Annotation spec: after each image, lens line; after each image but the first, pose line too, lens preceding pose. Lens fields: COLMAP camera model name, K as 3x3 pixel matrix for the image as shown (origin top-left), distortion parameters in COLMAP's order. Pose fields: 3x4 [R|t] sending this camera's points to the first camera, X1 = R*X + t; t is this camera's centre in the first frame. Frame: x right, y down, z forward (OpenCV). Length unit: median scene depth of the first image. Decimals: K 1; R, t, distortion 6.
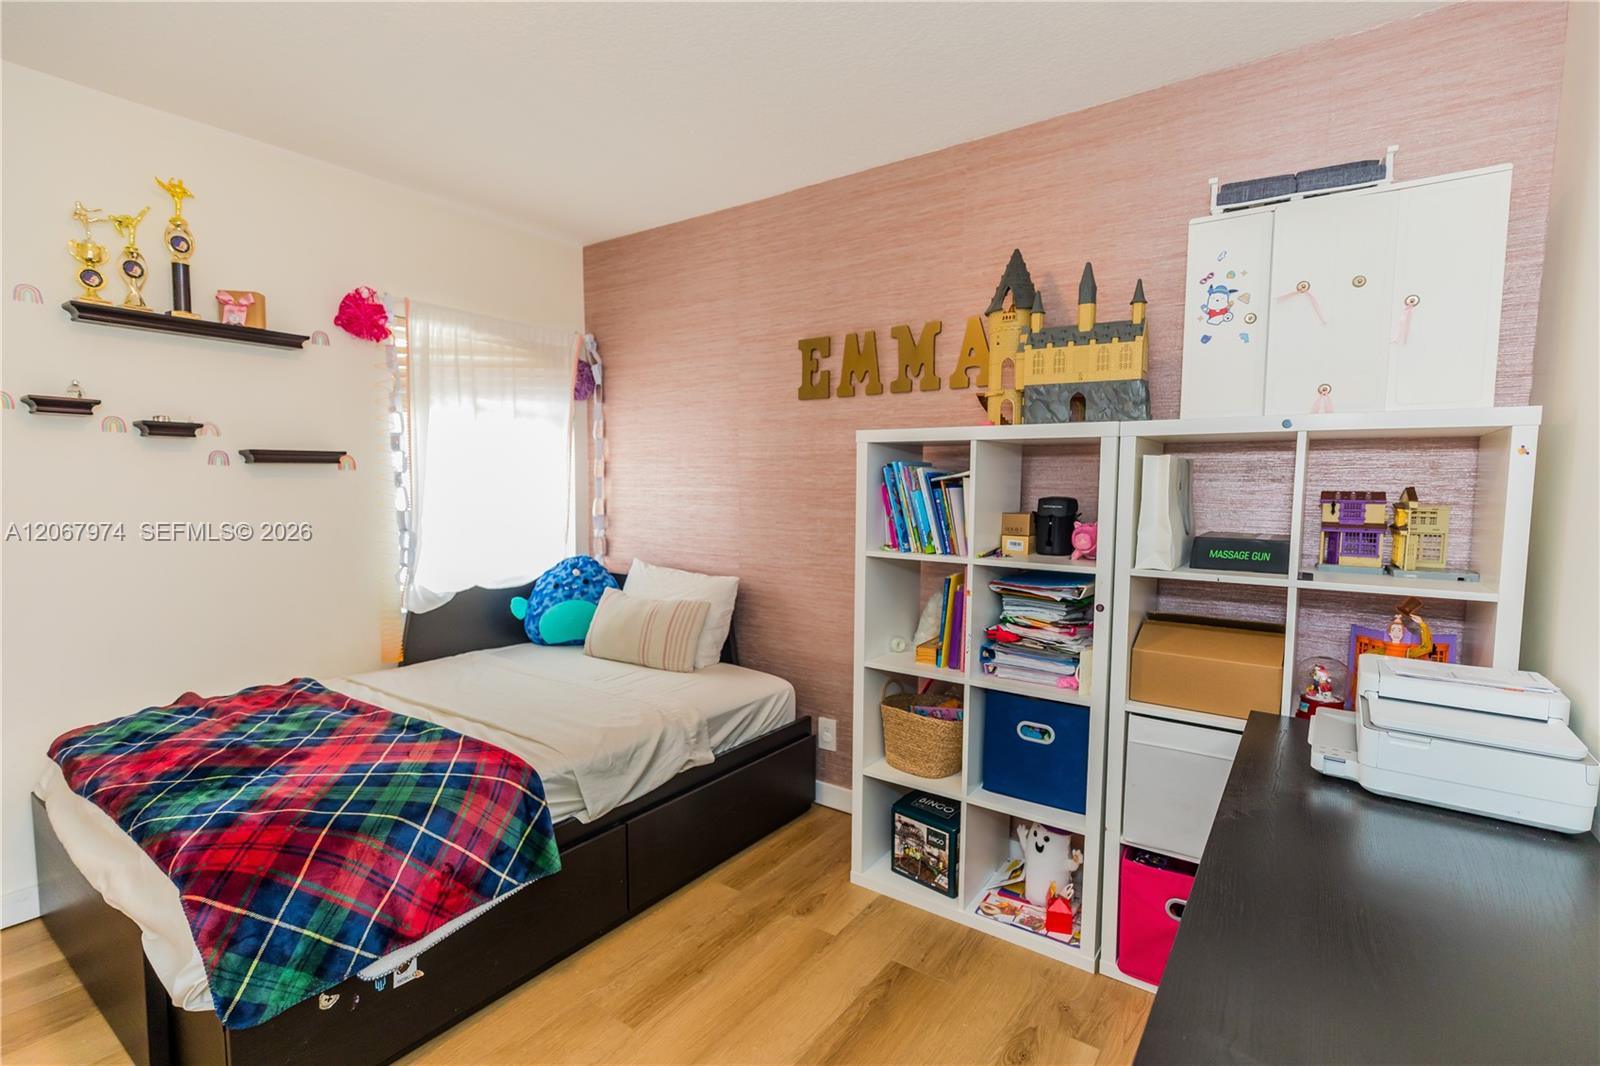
lens RADIAL K [[709.7, 0, 804.3], [0, 709.7, 539.0], [0, 0, 1]] dist [0.002206, 0.000537]
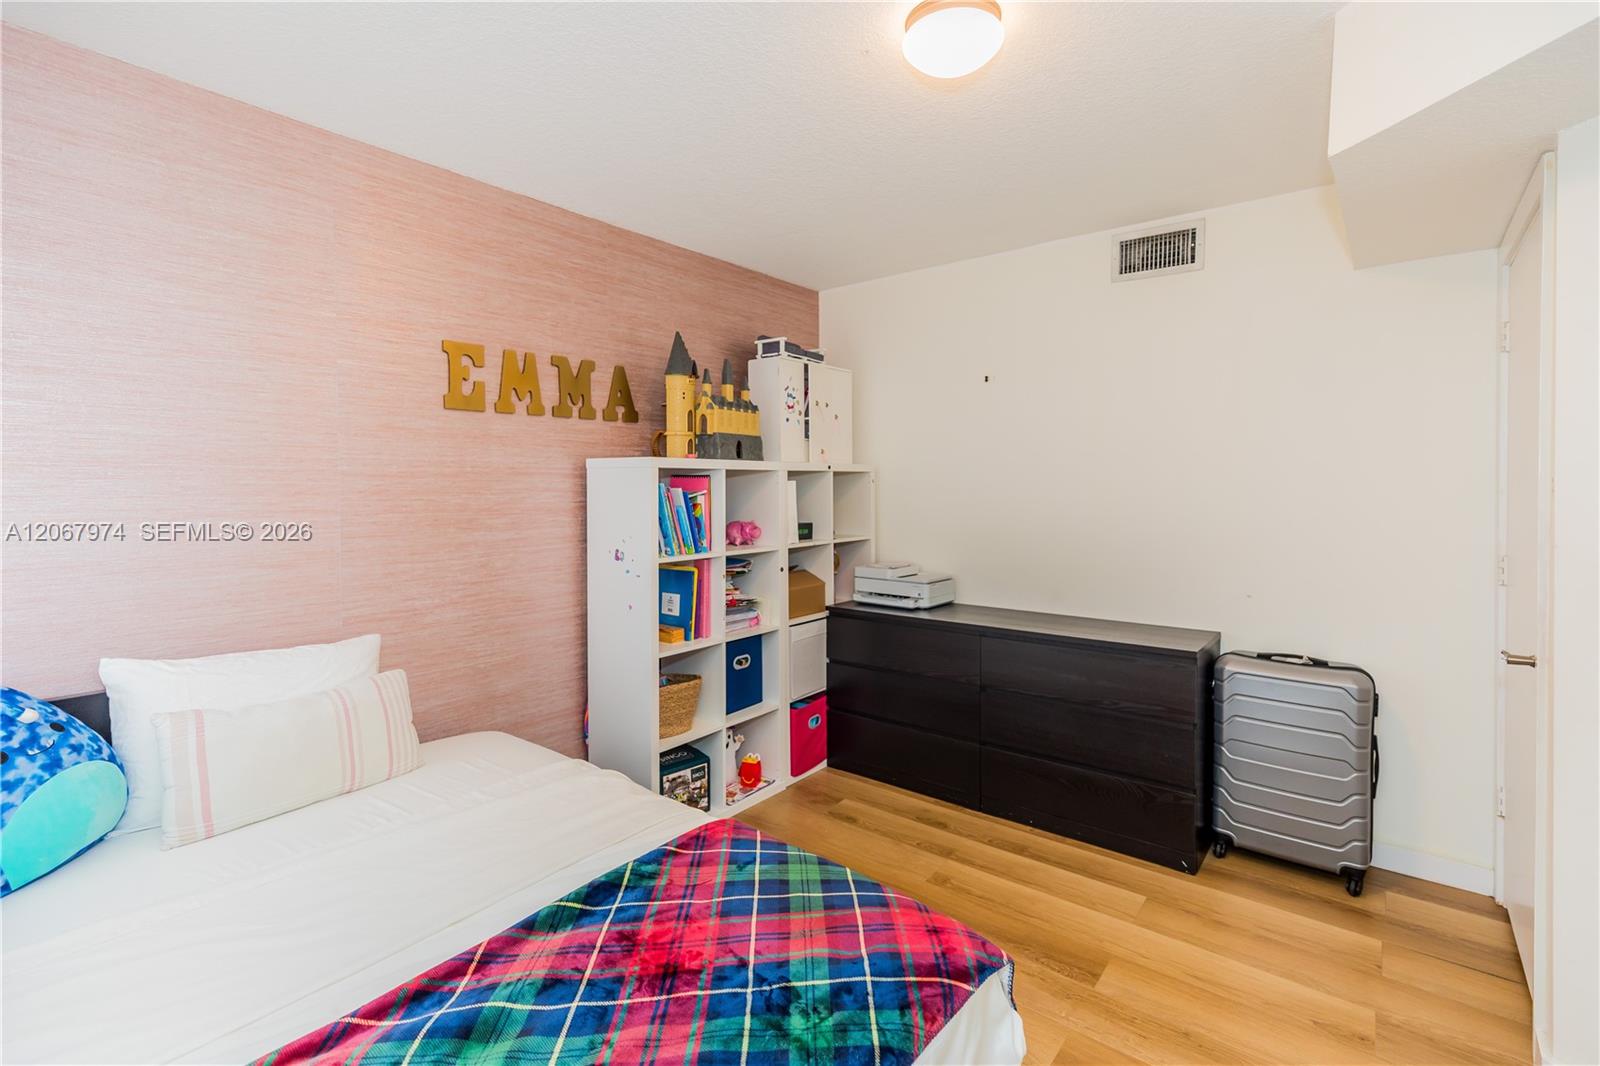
lens RADIAL K [[696.5, 0, 794.2], [0, 696.5, 488.3], [0, 0, 1]] dist [-0.000667, -0.000039]
pose [[0.115181, -0.020339, 0.993136, -0.890658], [0.081860, 0.996584, 0.010915, -0.082010], [-0.989966, 0.080041, 0.116452, 0.541277]]
